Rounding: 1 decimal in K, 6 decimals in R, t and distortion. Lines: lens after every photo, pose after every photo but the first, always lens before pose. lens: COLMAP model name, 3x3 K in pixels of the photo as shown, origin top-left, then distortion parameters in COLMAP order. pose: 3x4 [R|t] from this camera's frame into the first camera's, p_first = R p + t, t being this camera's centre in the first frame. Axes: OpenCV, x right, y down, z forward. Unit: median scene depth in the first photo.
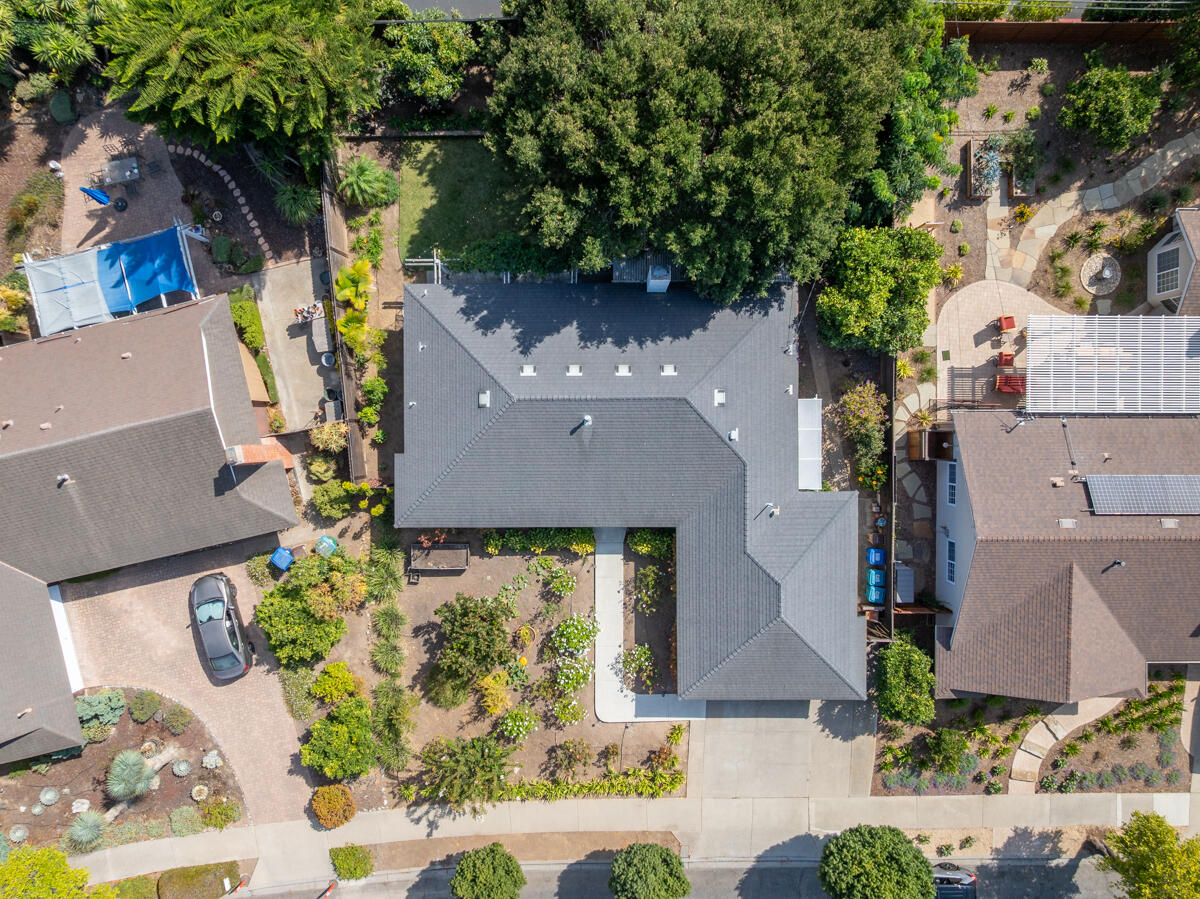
lens RADIAL K [[848.8, 0, 600.0], [0, 848.8, 449.5], [0, 0, 1]] dist [-0.052432, 0.027045]
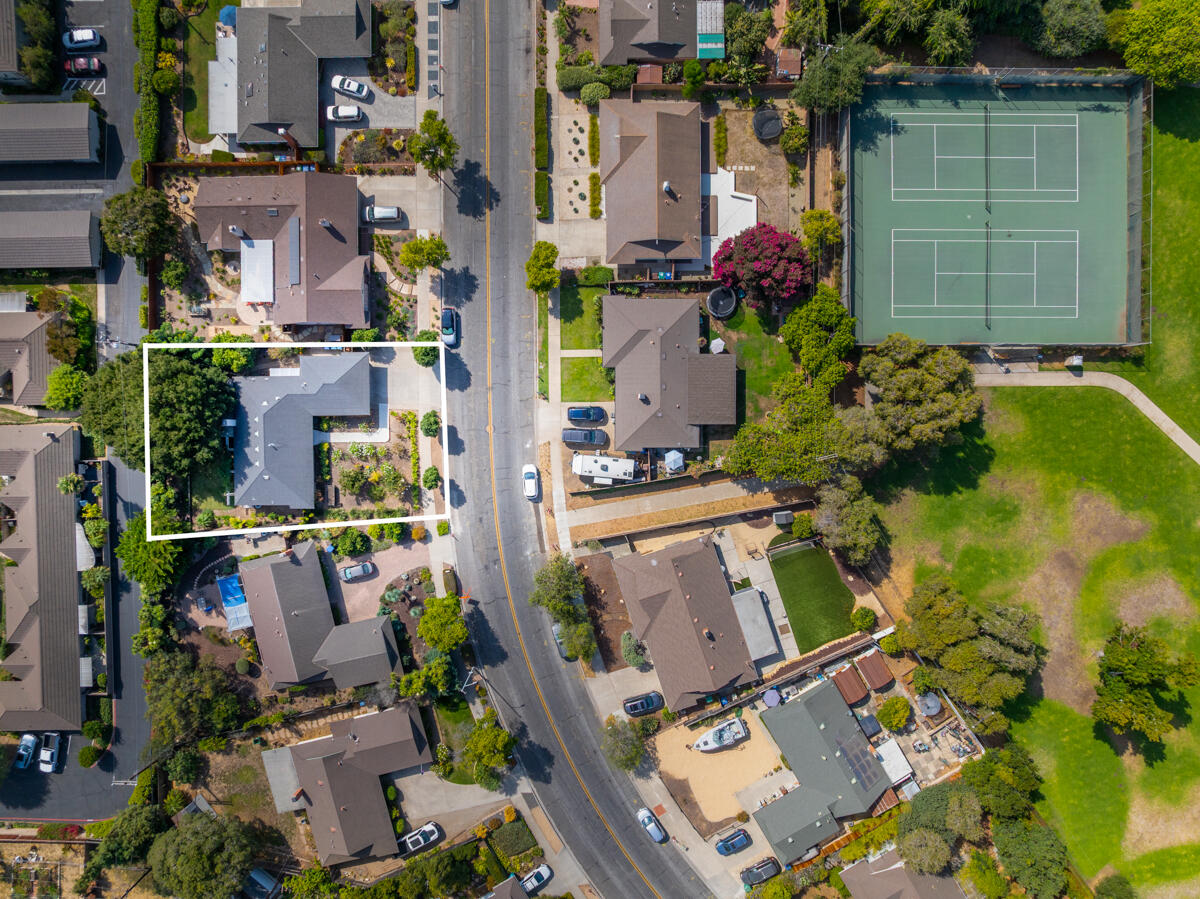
lens RADIAL K [[848.8, 0, 600.0], [0, 848.8, 449.5], [0, 0, 1]] dist [-0.052432, 0.027045]
pose [[-0.002349, -0.999817, -0.019000, 0.022564], [0.999826, -0.001996, -0.018556, 1.120525], [0.018515, -0.019040, 0.999647, -1.912443]]
